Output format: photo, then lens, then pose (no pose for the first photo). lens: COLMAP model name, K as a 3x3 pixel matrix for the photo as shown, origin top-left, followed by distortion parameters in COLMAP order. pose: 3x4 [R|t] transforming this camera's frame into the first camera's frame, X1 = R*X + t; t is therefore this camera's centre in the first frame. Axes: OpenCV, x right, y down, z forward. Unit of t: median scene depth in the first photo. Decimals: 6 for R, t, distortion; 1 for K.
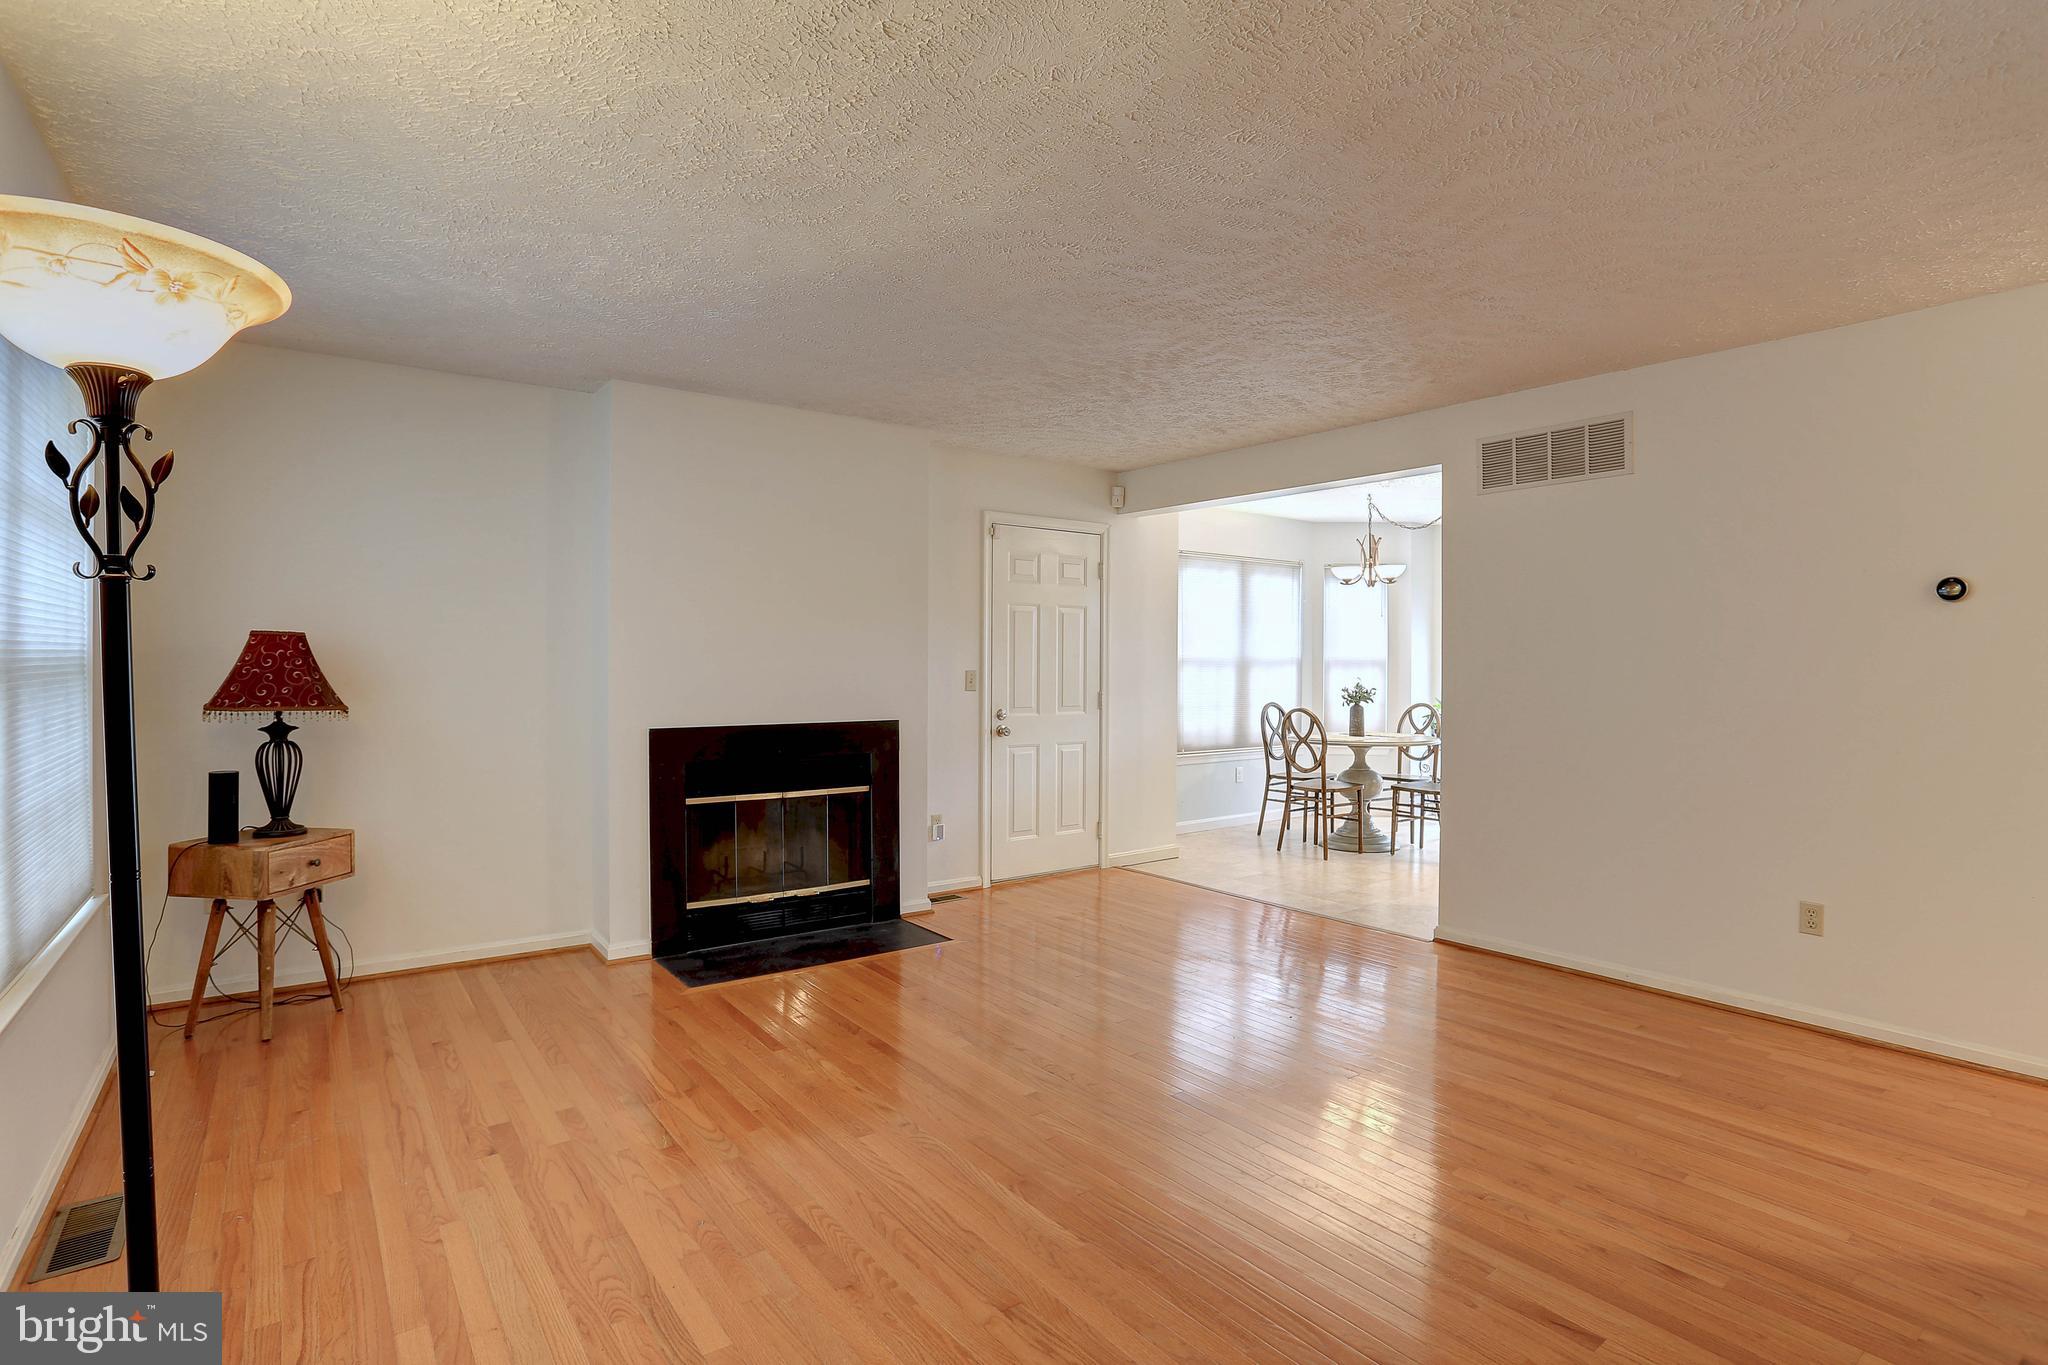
lens RADIAL K [[1021.7, 0, 1027.2], [0, 1021.7, 659.7], [0, 0, 1]] dist [-0.026789, -0.000164]
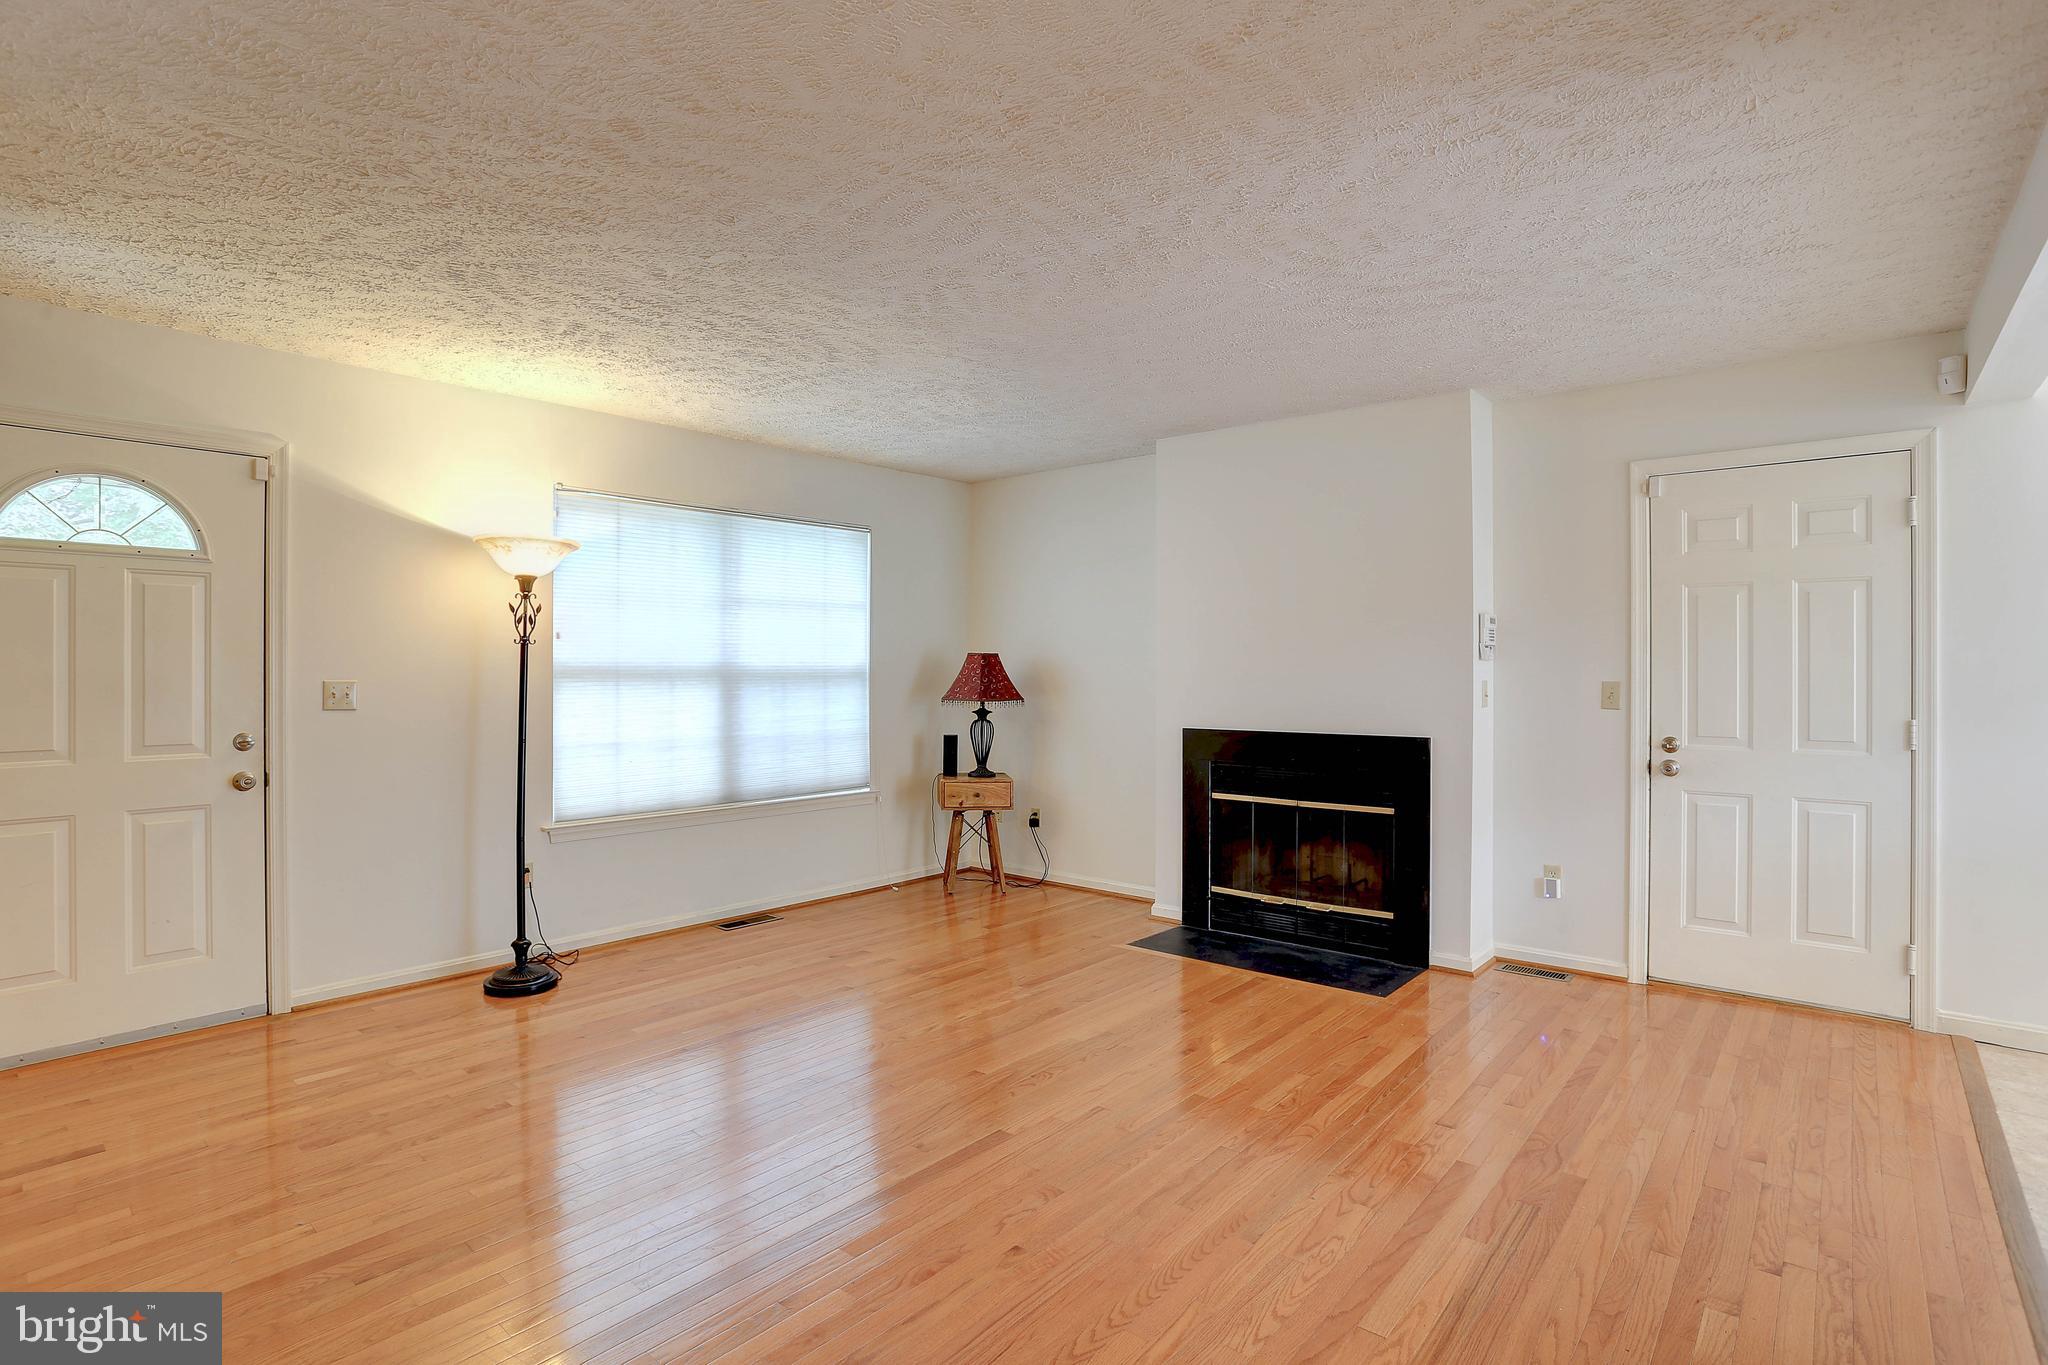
lens RADIAL K [[1052.9, 0, 1020.8], [0, 1052.9, 667.7], [0, 0, 1]] dist [-0.054777, 0.000469]
pose [[0.217644, -0.004942, -0.976016, 0.778507], [0.003687, 0.999984, -0.004241, 0.002673], [0.976021, -0.002675, 0.217658, 0.562335]]
